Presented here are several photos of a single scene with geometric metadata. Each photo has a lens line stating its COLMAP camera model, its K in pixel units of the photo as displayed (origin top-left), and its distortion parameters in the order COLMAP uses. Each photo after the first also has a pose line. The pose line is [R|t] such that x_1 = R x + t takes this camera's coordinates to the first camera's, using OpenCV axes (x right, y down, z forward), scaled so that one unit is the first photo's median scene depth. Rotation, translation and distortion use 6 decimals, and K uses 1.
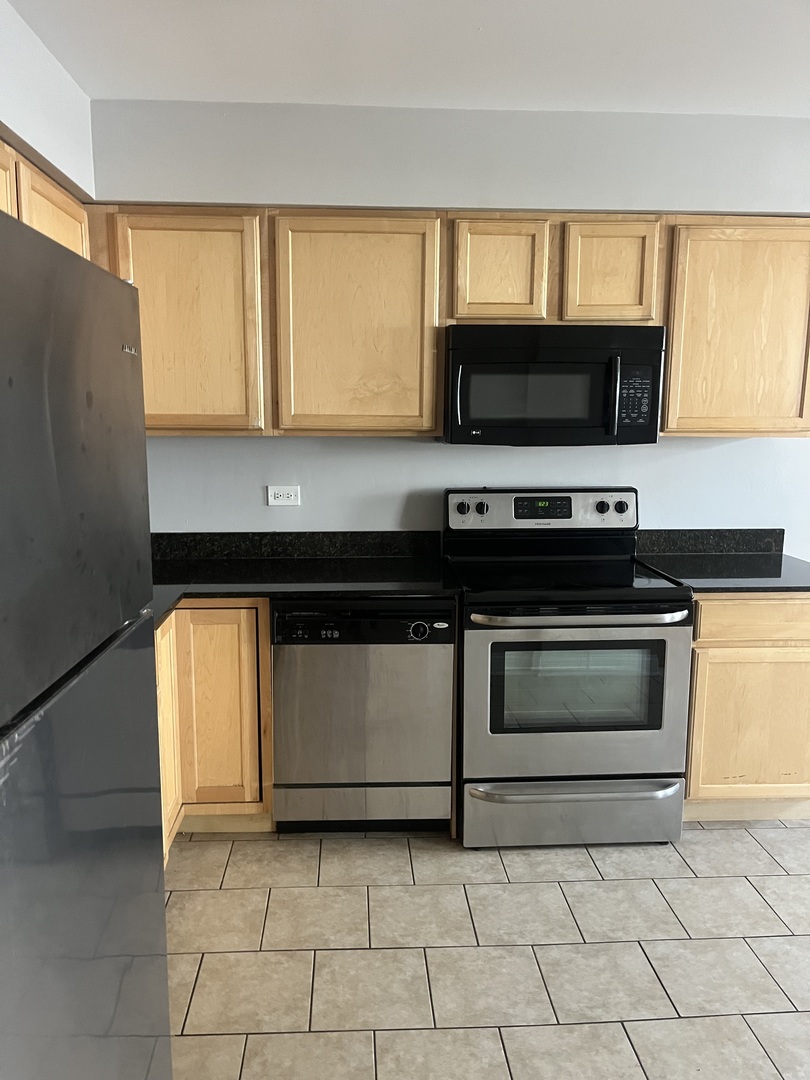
lens RADIAL K [[813.5, 0, 392.2], [0, 813.5, 541.0], [0, 0, 1]] dist [0.036791, -0.005993]
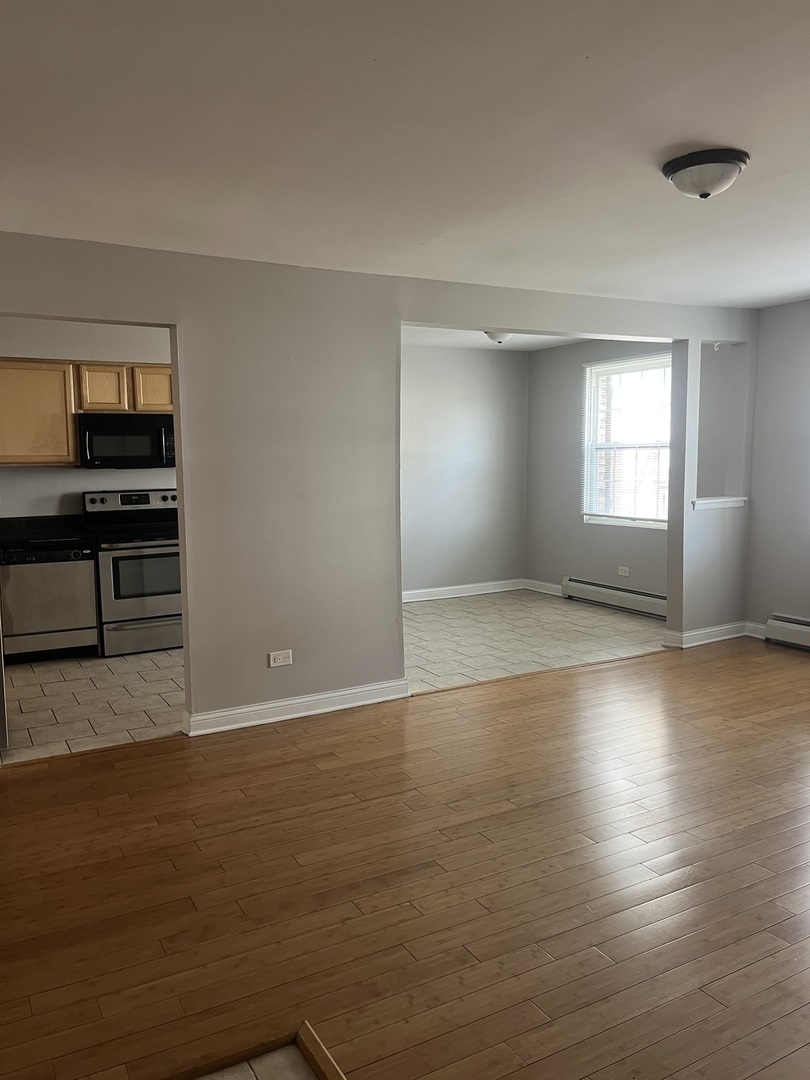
lens RADIAL K [[813.5, 0, 392.2], [0, 813.5, 541.0], [0, 0, 1]] dist [0.036791, -0.005993]
pose [[0.900120, -0.061455, 0.431286, -0.138506], [0.081715, 0.996246, -0.028587, 0.195289], [-0.427910, 0.060975, 0.901762, -1.250518]]
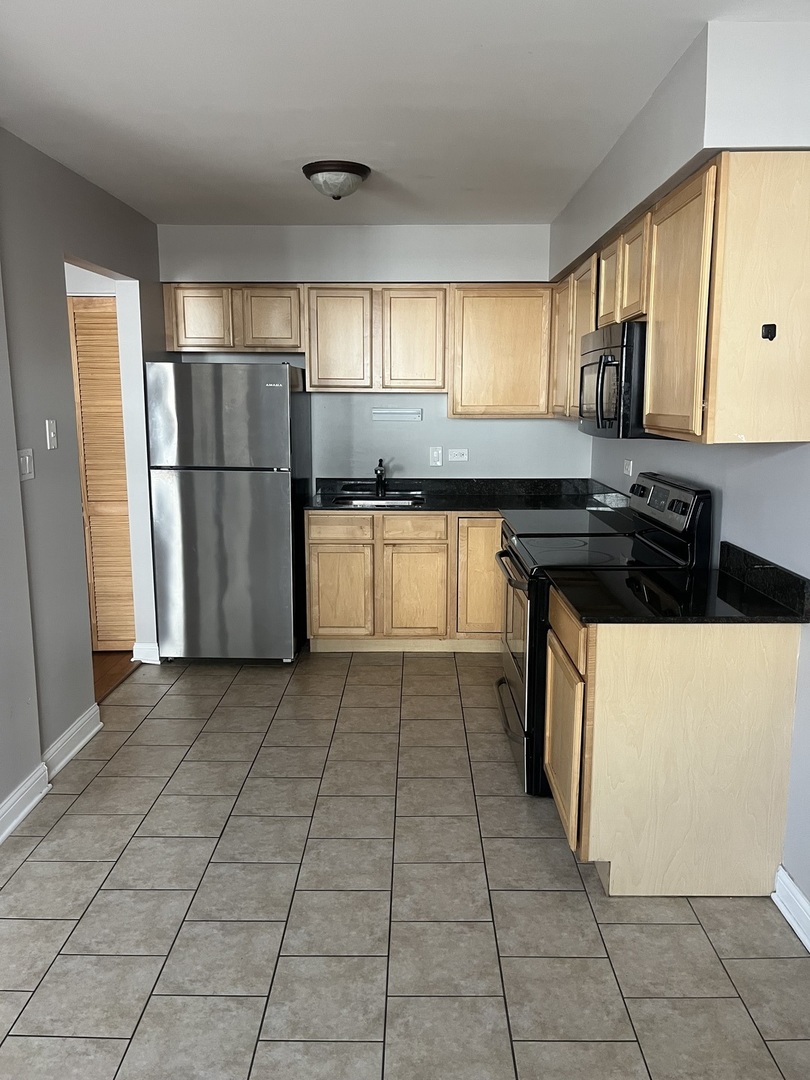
lens RADIAL K [[813.5, 0, 392.2], [0, 813.5, 541.0], [0, 0, 1]] dist [0.036791, -0.005993]
pose [[-0.077175, 0.171254, -0.982200, 1.364651], [-0.154227, 0.971229, 0.181459, -0.127863], [0.985017, 0.165486, -0.048543, 0.822002]]
